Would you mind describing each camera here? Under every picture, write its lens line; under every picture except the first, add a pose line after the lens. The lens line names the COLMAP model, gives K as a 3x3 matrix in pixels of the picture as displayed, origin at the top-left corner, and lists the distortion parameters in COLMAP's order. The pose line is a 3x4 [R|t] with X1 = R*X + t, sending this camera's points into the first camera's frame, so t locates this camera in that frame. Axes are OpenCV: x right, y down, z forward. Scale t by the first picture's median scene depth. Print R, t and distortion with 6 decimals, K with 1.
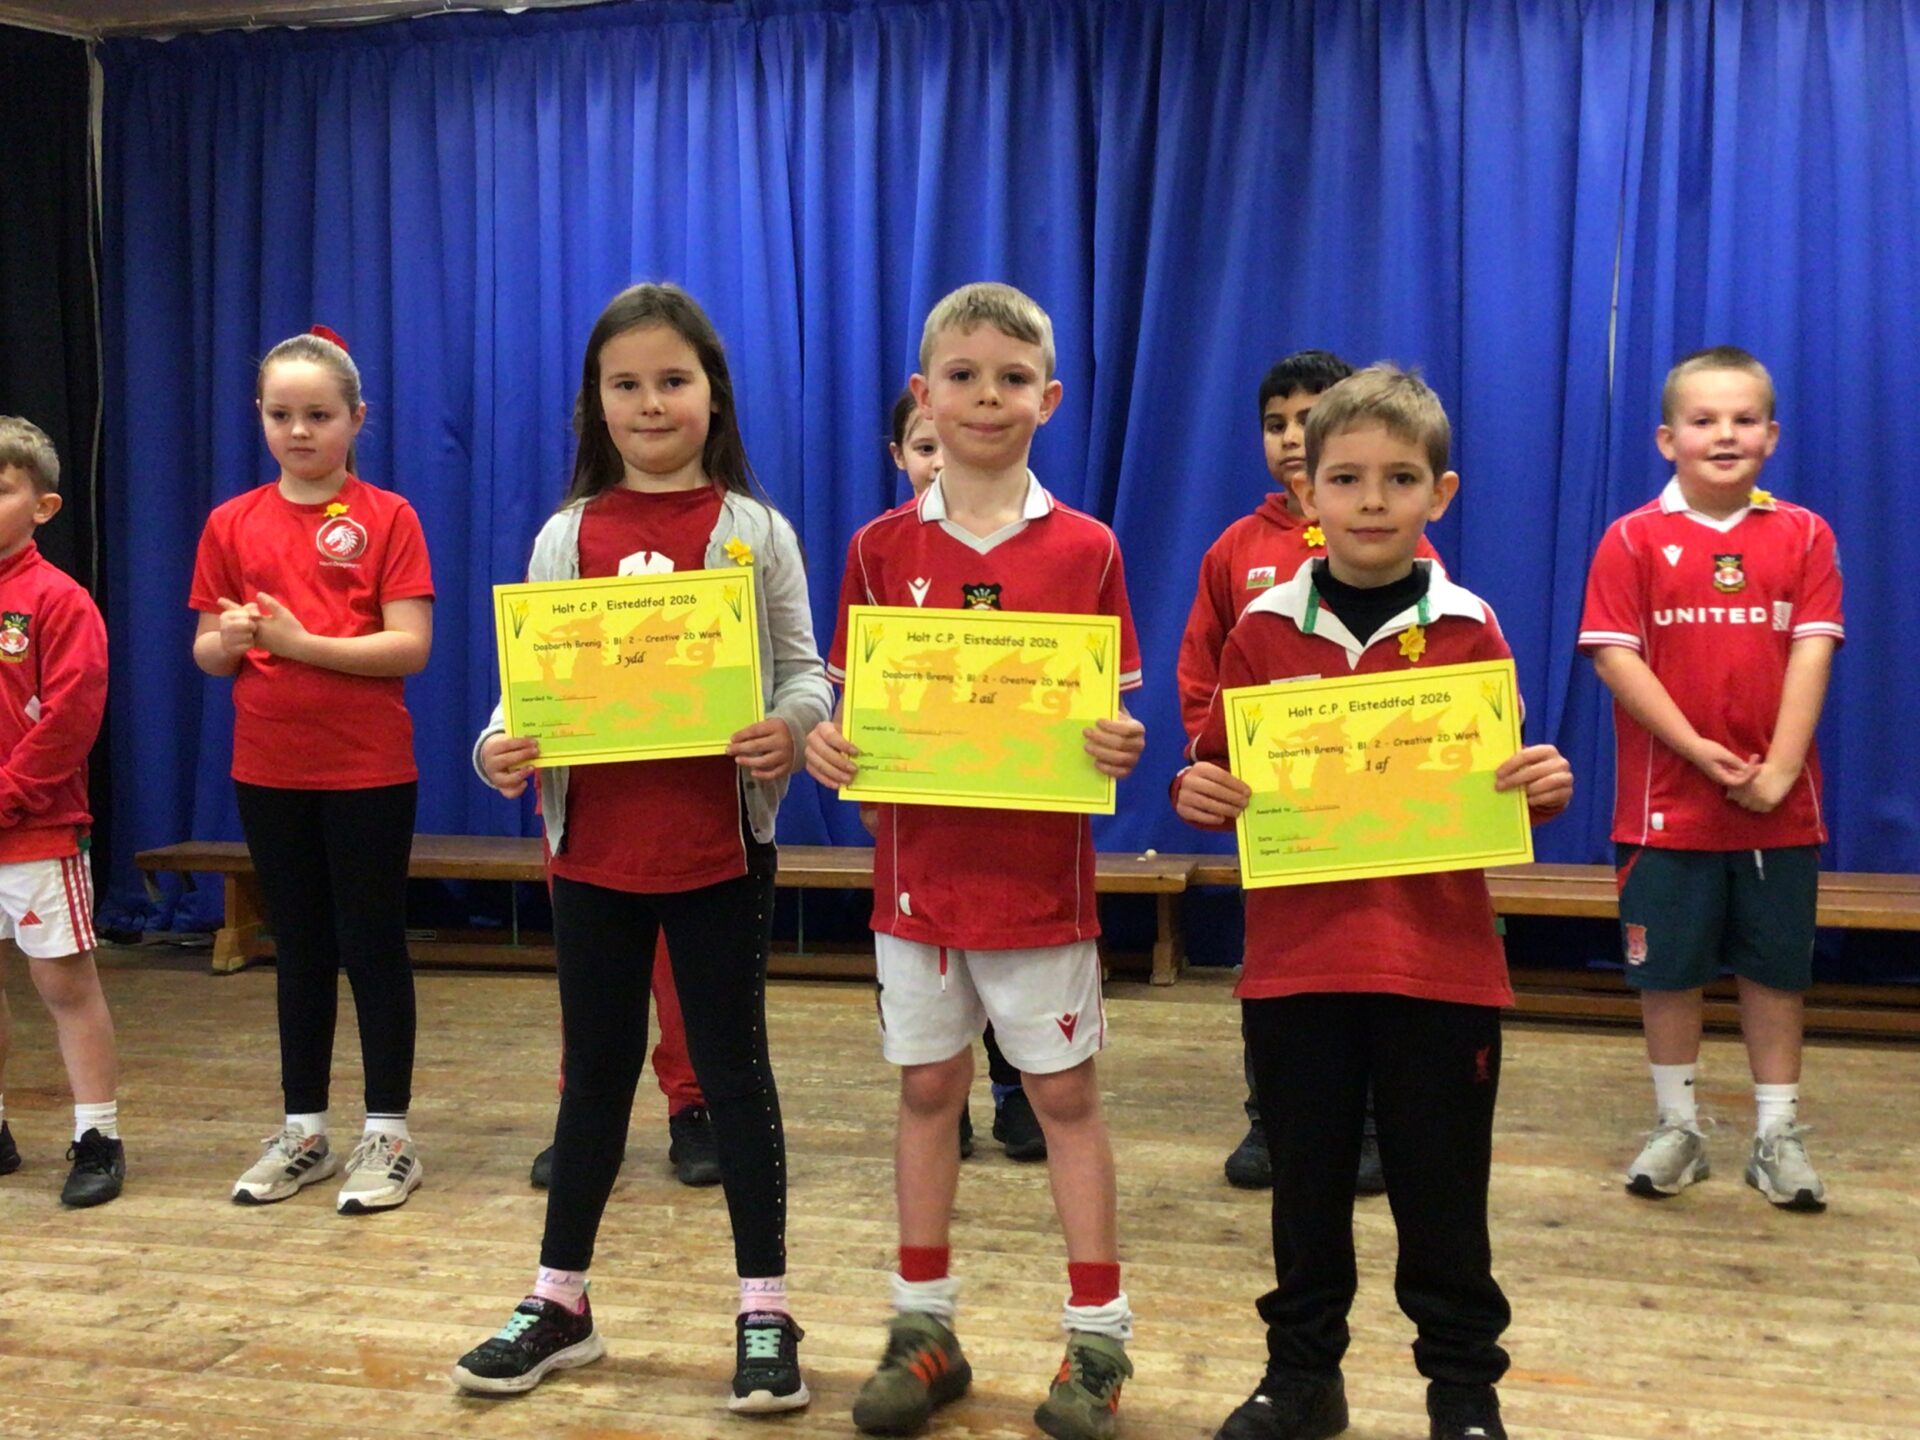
lens RADIAL K [[2191.0, 0, 982.2], [0, 2191.0, 736.5], [0, 0, 1]] dist [0.040916, 0.000000]
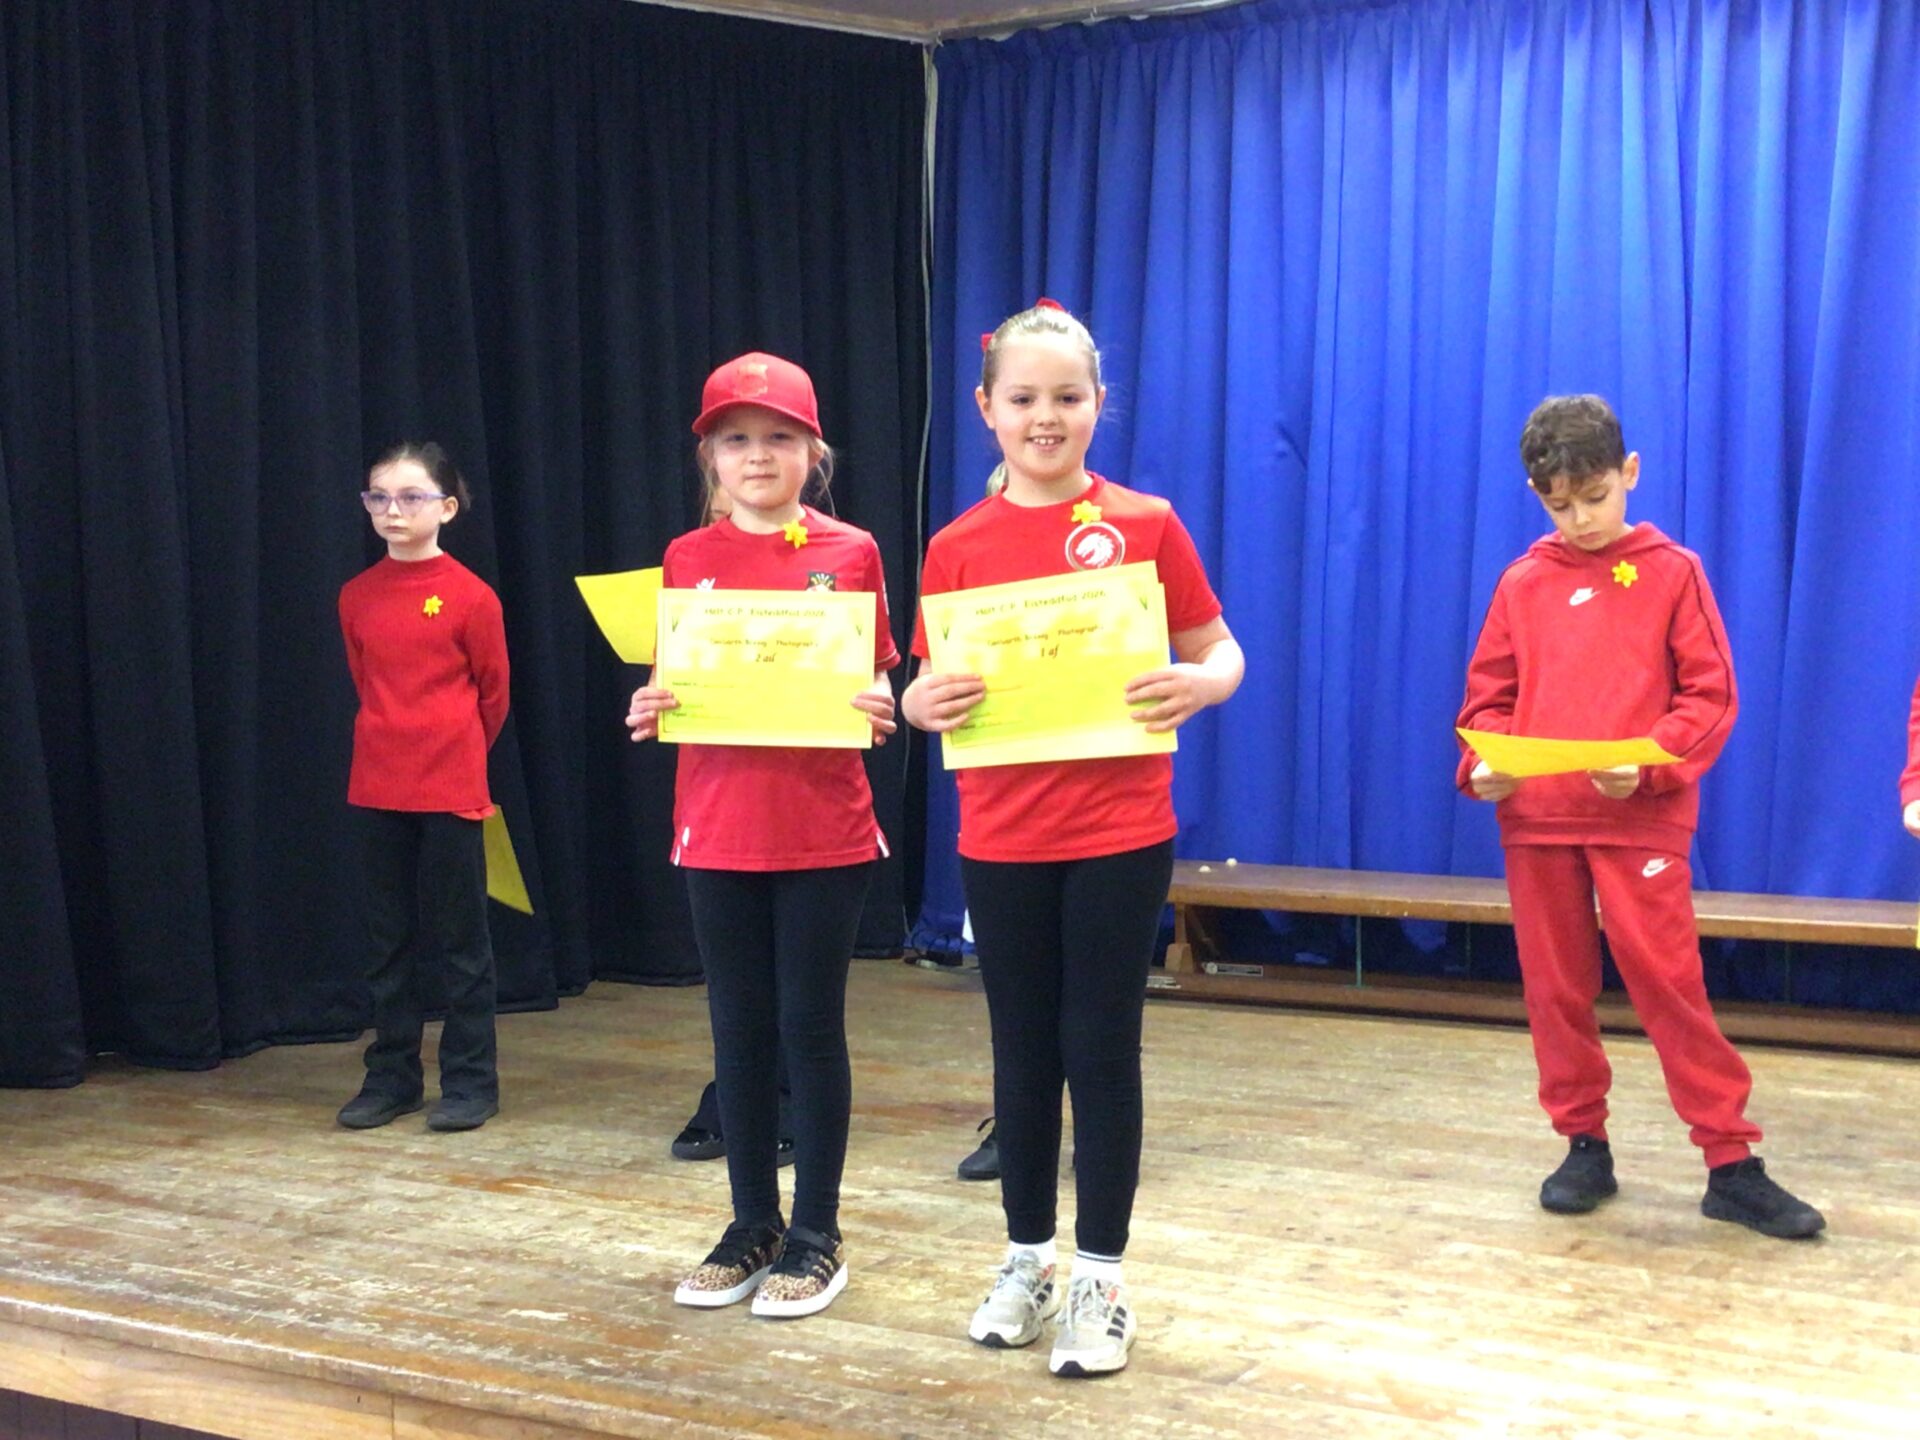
lens RADIAL K [[2531.0, 0, 962.6], [0, 2531.0, 717.1], [0, 0, 1]] dist [0.067895, 0.000000]
pose [[0.958600, 0.013740, -0.284423, -0.119398], [-0.018708, 0.999716, -0.014759, 0.000939], [0.284139, 0.019469, 0.958585, -0.132261]]
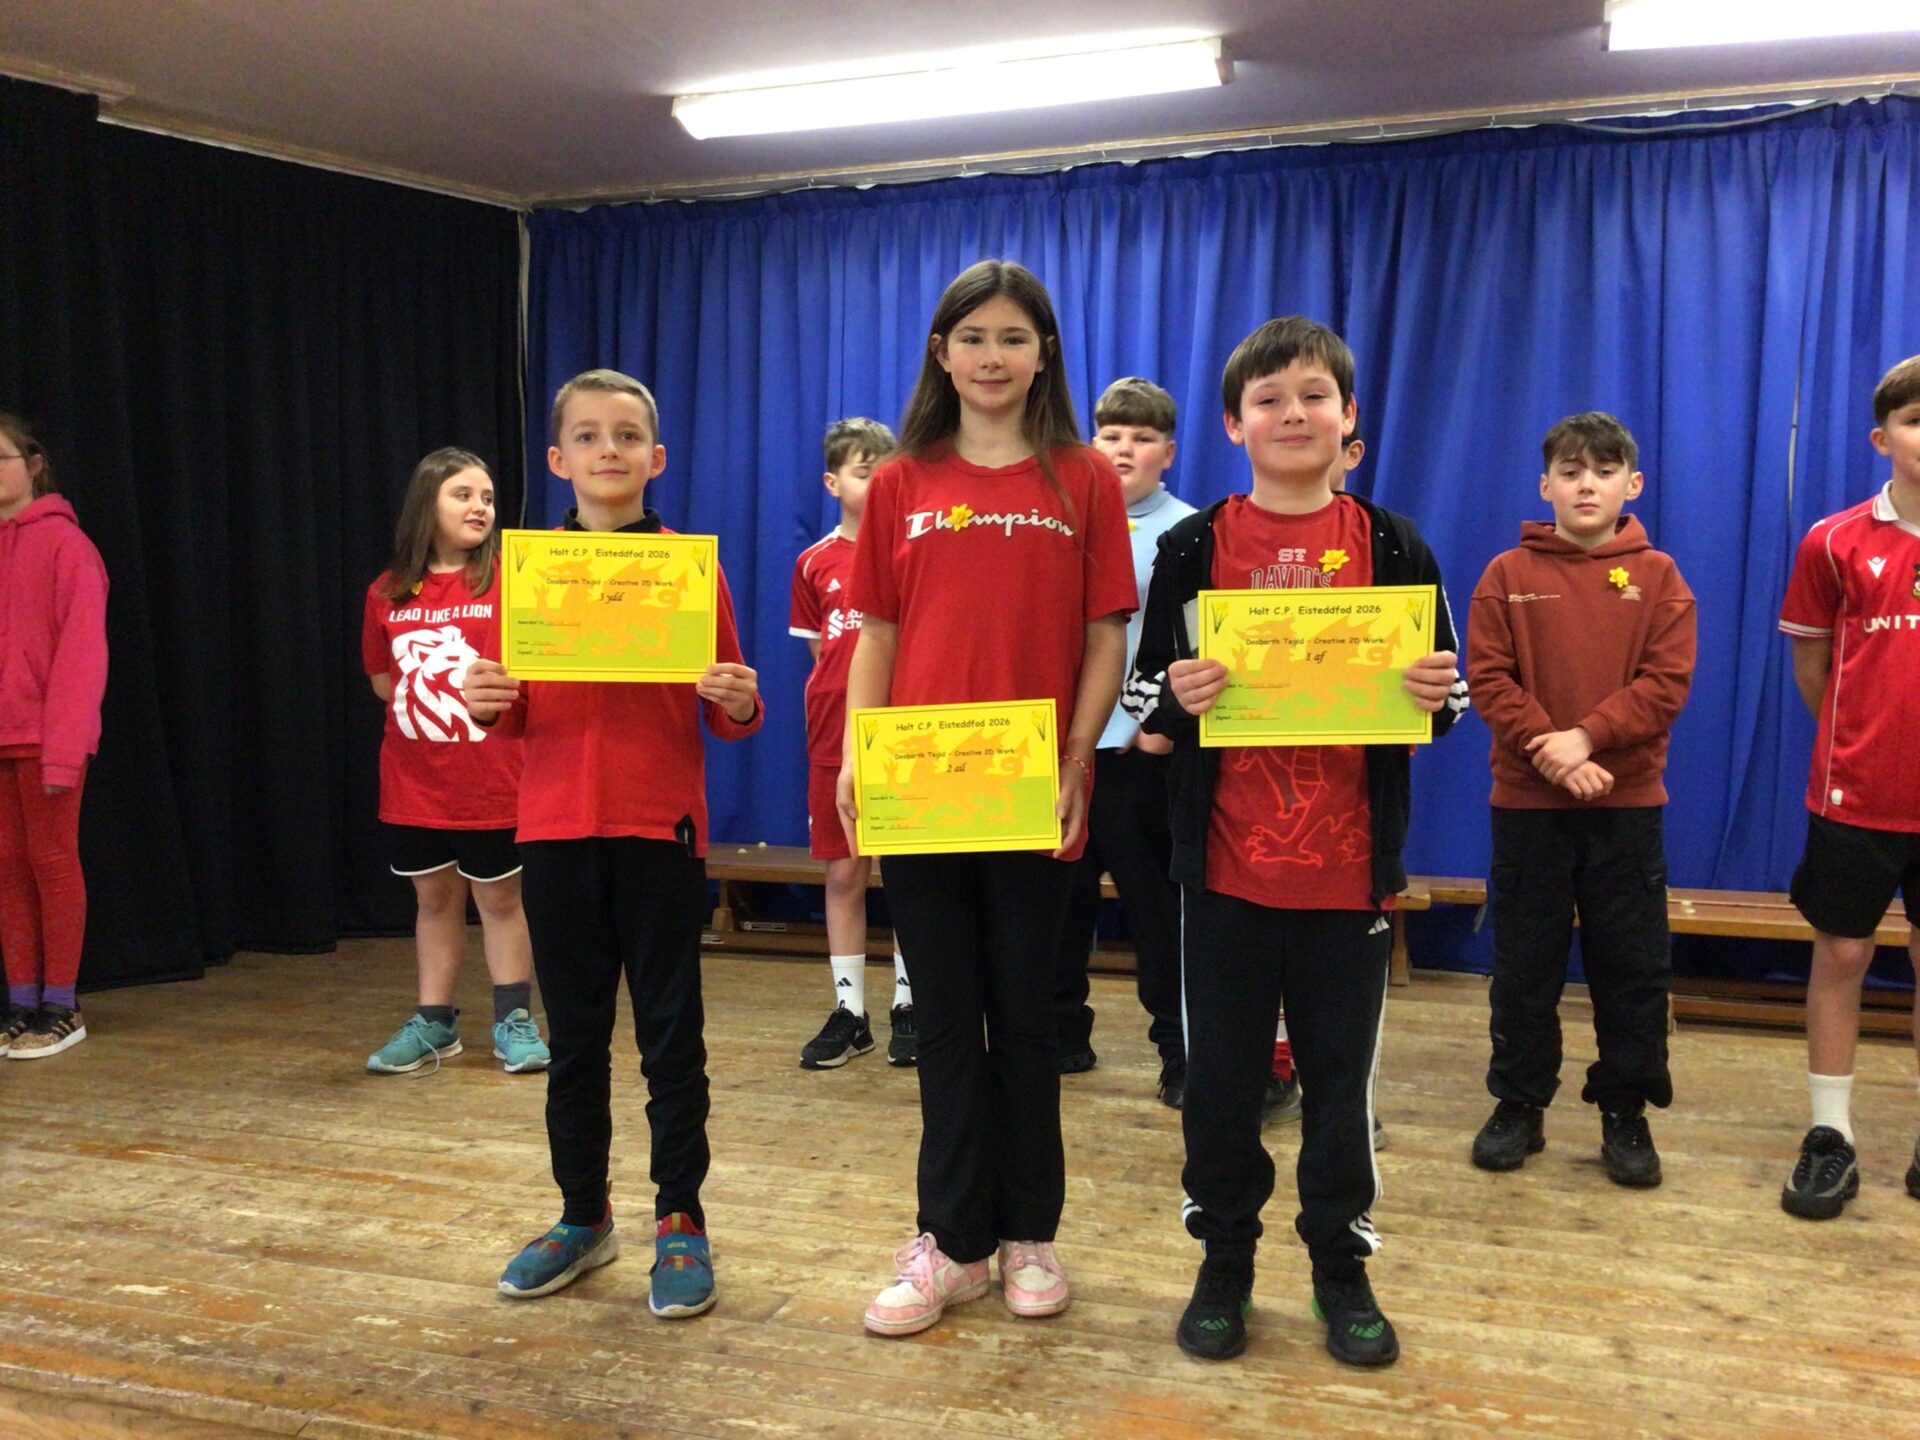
lens RADIAL K [[1713.3, 0, 977.8], [0, 1713.3, 731.5], [0, 0, 1]] dist [0.087175, -0.159513]
pose [[0.998474, 0.014031, -0.053409, -0.163068], [-0.014800, 0.999792, -0.014043, -0.015196], [0.053201, 0.014812, 0.998474, 0.063483]]
